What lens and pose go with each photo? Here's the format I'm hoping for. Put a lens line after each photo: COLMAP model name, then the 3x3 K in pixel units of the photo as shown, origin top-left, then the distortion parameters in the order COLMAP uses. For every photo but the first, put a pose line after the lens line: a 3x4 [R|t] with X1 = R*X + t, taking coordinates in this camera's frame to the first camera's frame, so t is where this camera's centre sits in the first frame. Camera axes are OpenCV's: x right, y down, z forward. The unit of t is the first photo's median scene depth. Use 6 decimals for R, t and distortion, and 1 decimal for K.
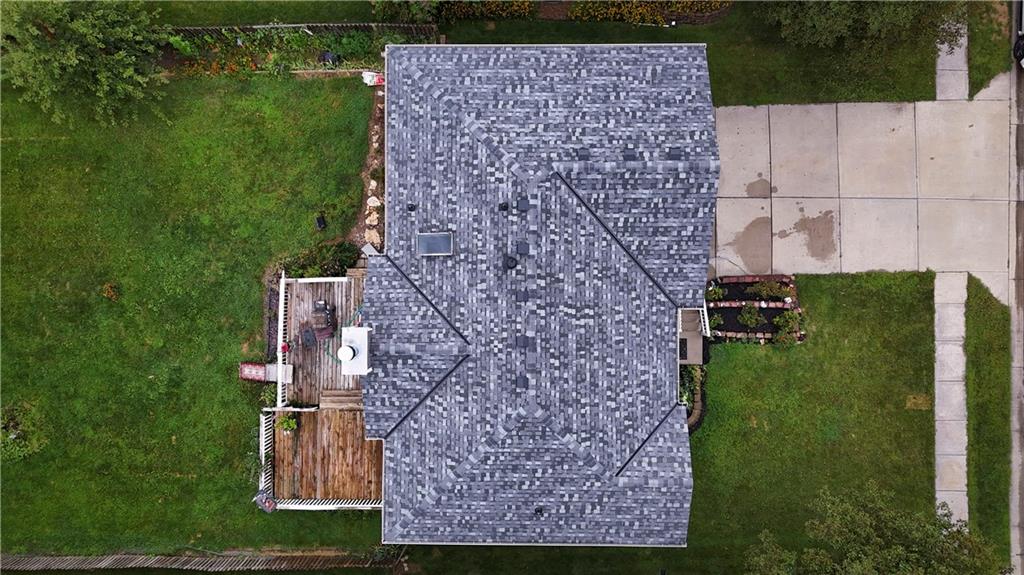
lens RADIAL K [[751.1, 0, 513.2], [0, 751.1, 286.1], [0, 0, 1]] dist [0.086995, -0.097708]
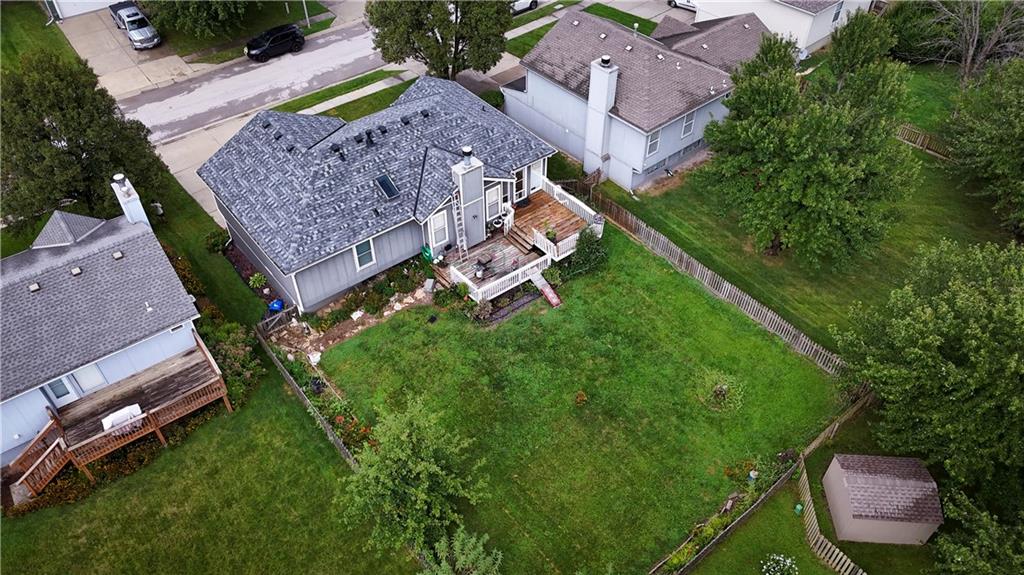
lens RADIAL K [[751.1, 0, 513.2], [0, 751.1, 286.1], [0, 0, 1]] dist [0.086995, -0.097708]
pose [[-0.625699, -0.519307, 0.582084, -1.268005], [0.779970, -0.428130, 0.456455, -0.645582], [0.012167, 0.739611, 0.672924, 0.097503]]
